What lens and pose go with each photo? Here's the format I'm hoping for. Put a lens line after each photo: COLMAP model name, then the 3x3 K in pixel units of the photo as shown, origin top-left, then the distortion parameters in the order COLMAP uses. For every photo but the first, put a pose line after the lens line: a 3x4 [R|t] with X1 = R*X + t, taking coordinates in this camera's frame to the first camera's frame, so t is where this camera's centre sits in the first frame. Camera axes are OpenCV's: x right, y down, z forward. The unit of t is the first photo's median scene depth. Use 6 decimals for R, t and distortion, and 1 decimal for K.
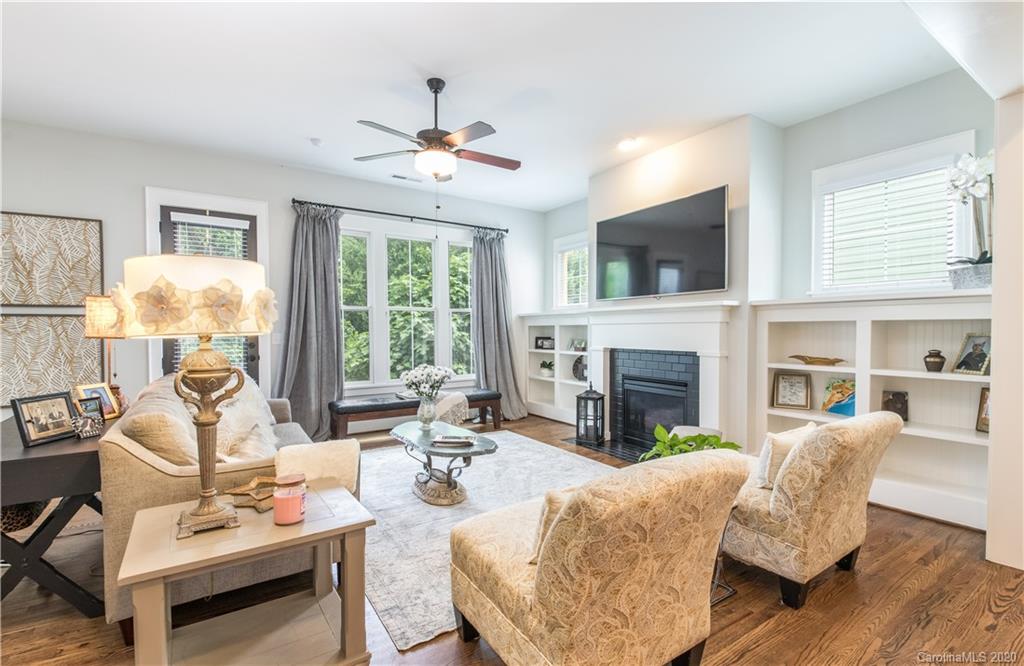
lens RADIAL K [[455.2, 0, 512.4], [0, 455.2, 341.3], [0, 0, 1]] dist [-0.001085, -0.000298]
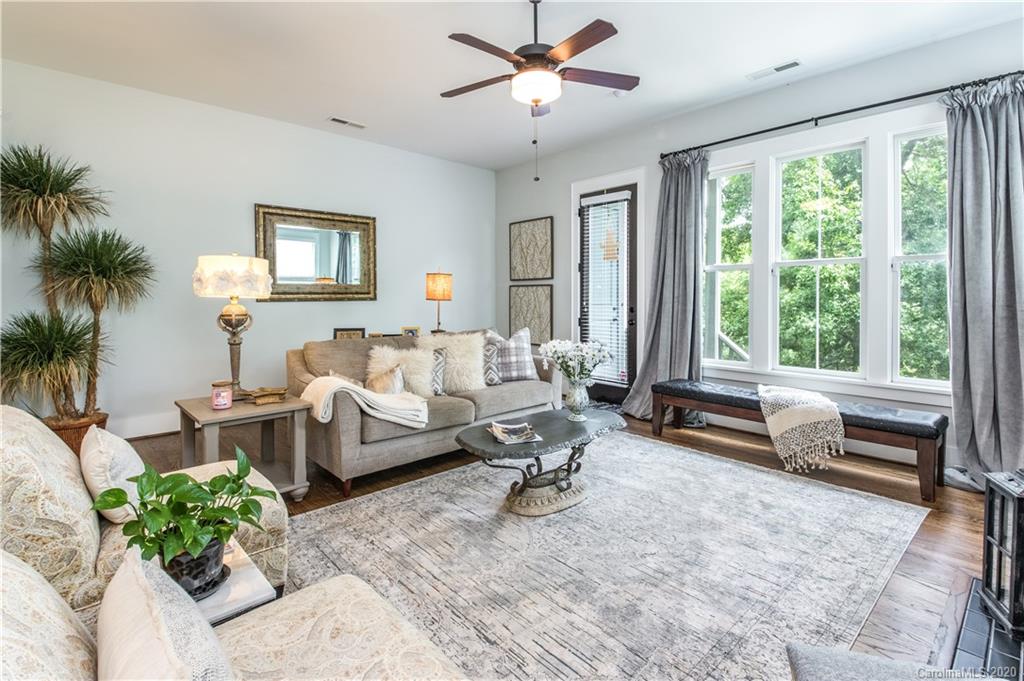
lens RADIAL K [[482.4, 0, 510.5], [0, 482.4, 309.4], [0, 0, 1]] dist [-0.001432, -0.000867]
pose [[0.160544, 0.026525, -0.986672, 0.493575], [-0.027852, 0.999363, 0.022334, -0.011782], [0.986636, 0.023895, 0.161180, 0.602420]]
